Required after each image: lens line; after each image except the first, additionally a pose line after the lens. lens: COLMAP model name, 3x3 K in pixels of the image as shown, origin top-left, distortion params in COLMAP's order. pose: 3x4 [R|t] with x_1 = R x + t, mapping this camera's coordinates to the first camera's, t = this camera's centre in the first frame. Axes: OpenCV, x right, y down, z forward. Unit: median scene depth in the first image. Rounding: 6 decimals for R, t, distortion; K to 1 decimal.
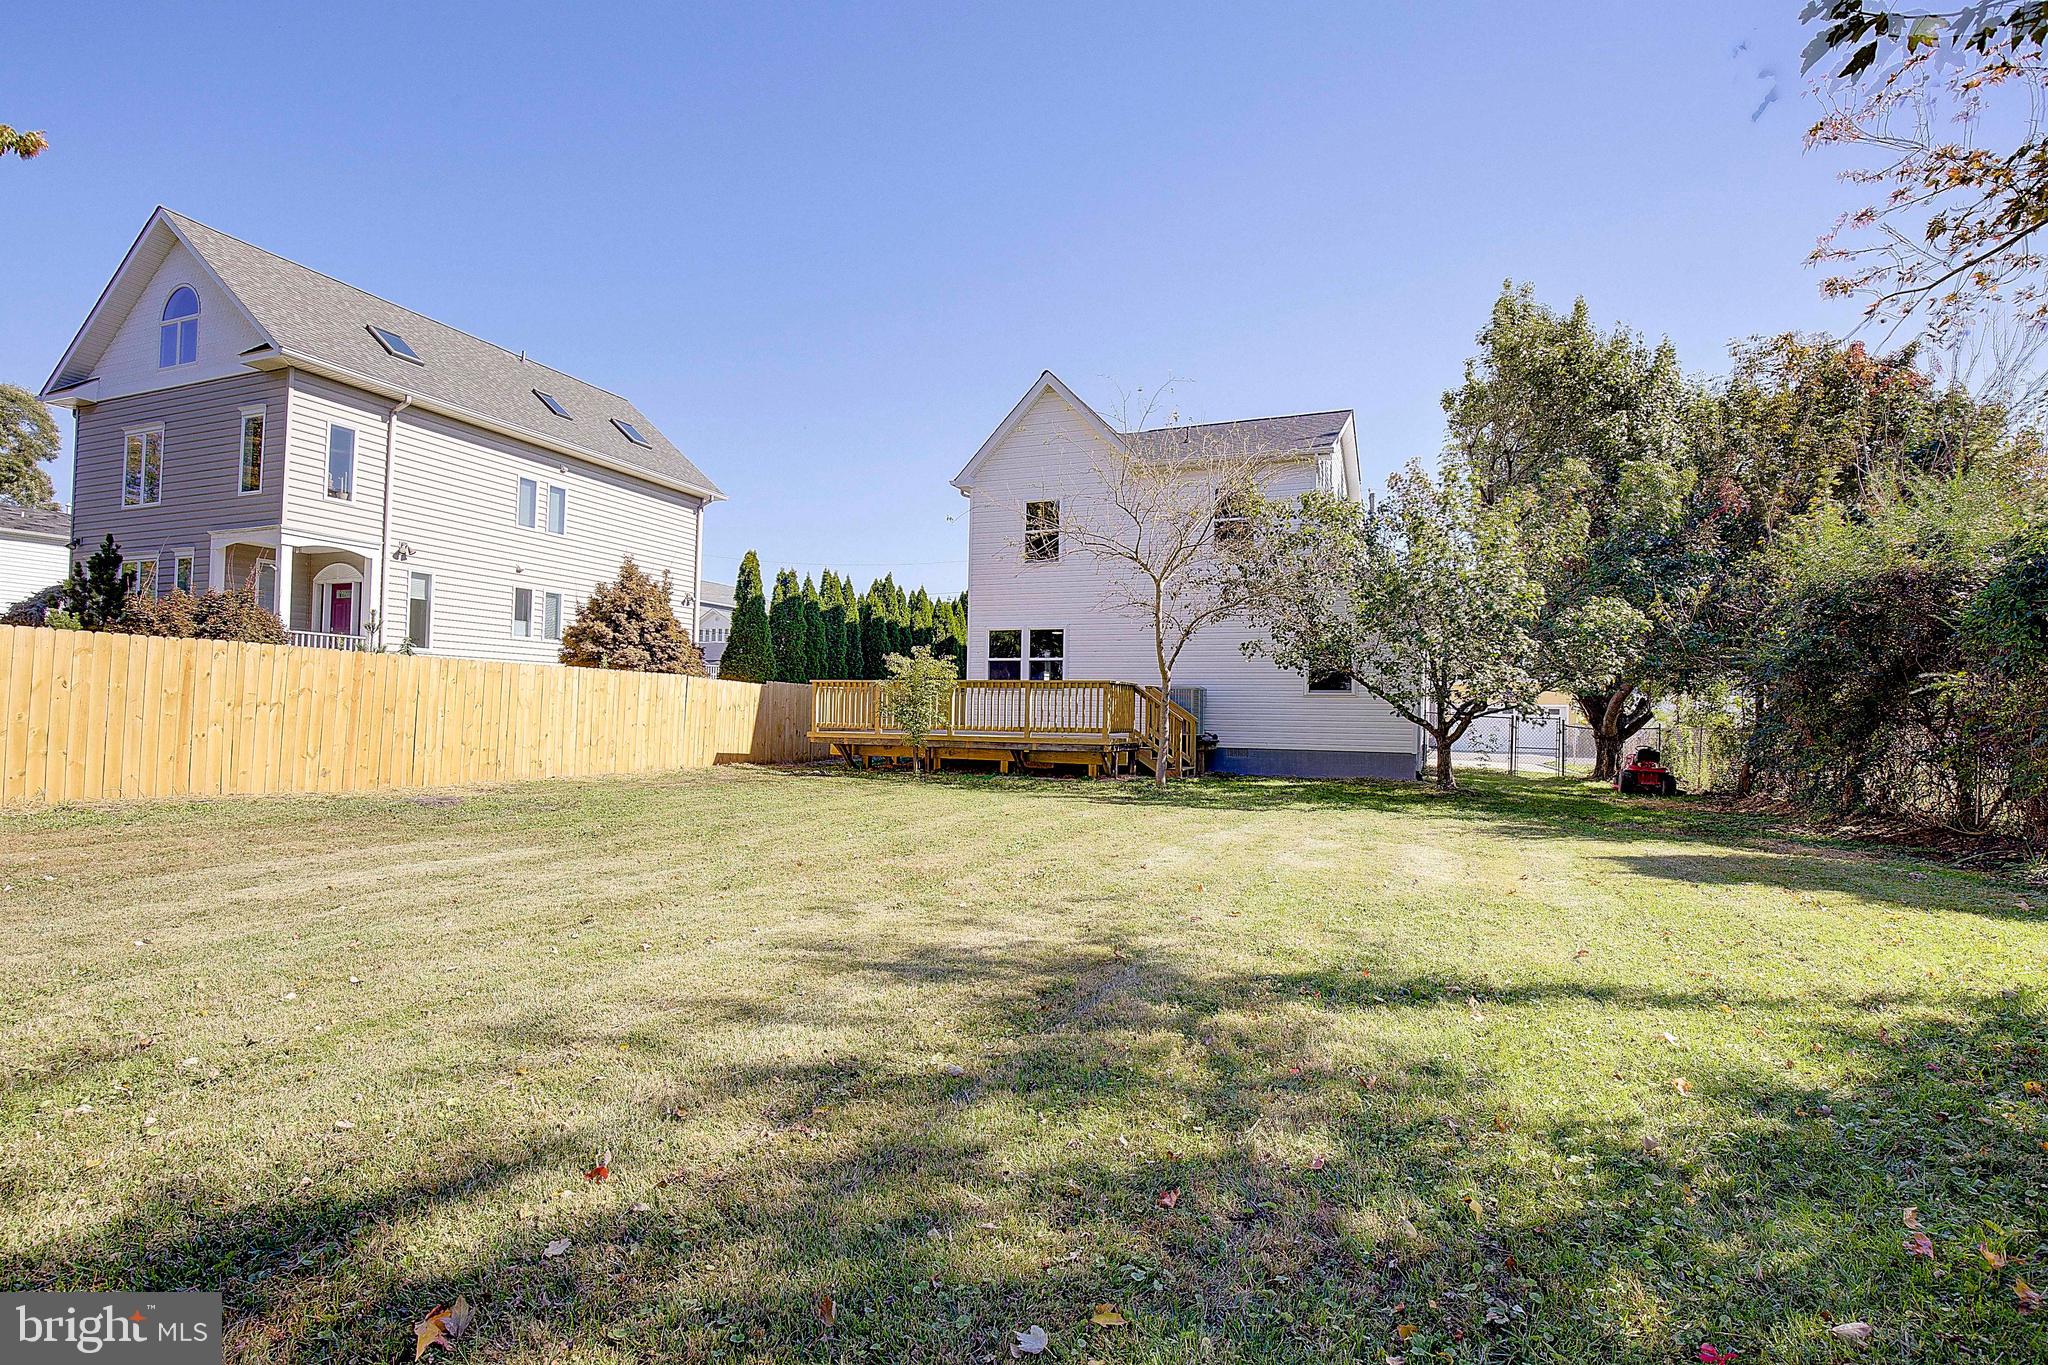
lens RADIAL K [[937.1, 0, 1048.8], [0, 937.1, 706.7], [0, 0, 1]] dist [-0.027154, 0.000033]
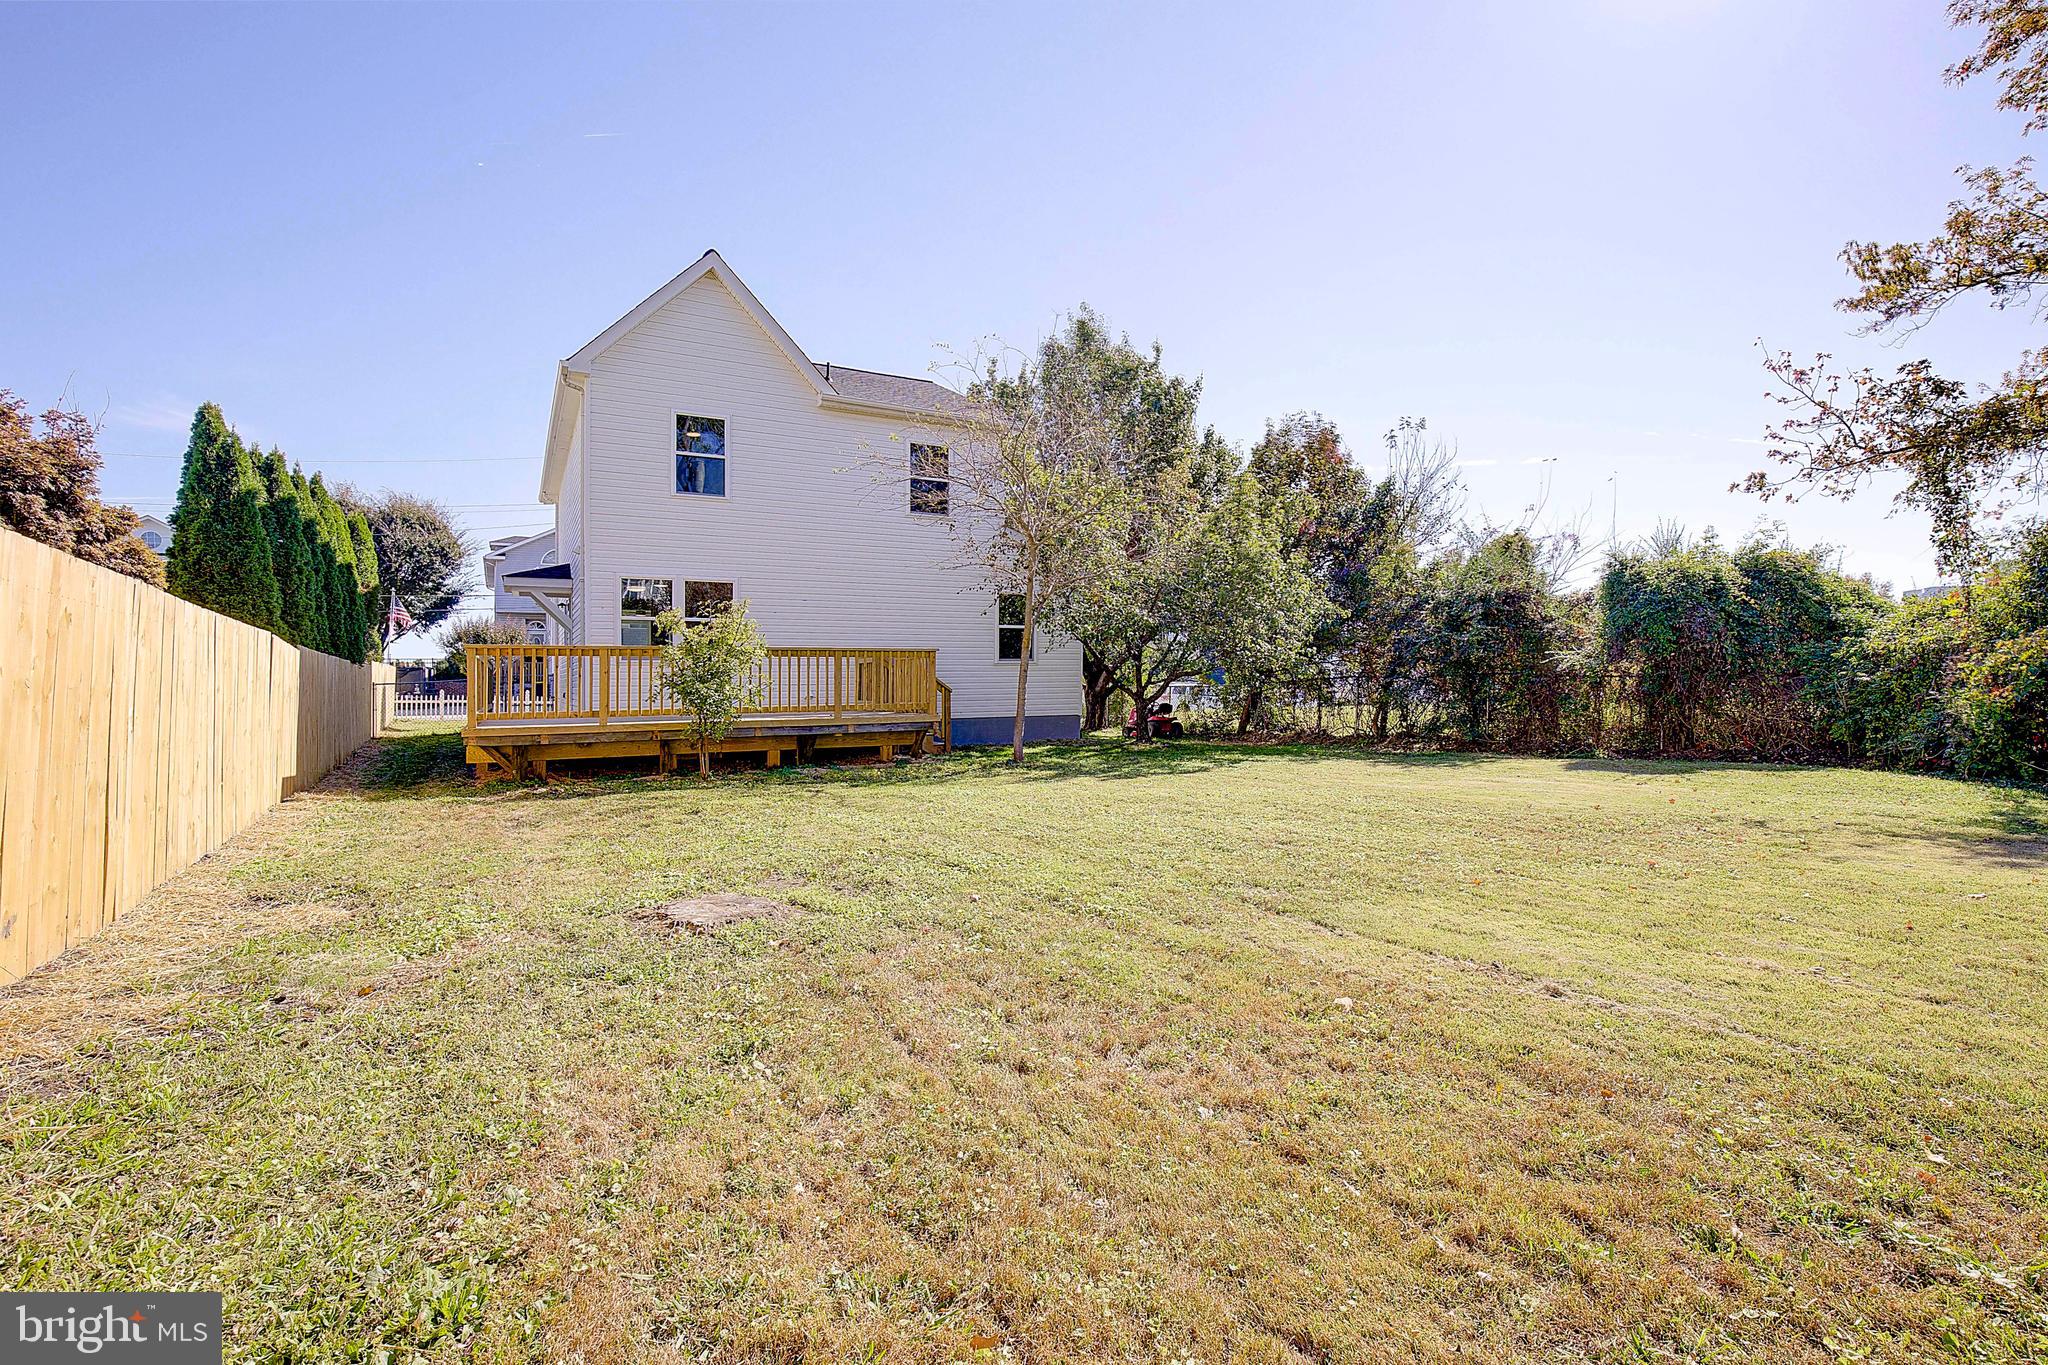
lens RADIAL K [[937.1, 0, 1048.8], [0, 937.1, 706.7], [0, 0, 1]] dist [-0.027154, 0.000033]
pose [[0.603745, -0.040691, 0.796138, -0.477838], [0.009937, 0.999003, 0.043524, -0.009724], [-0.797116, -0.018366, 0.603547, 0.308669]]
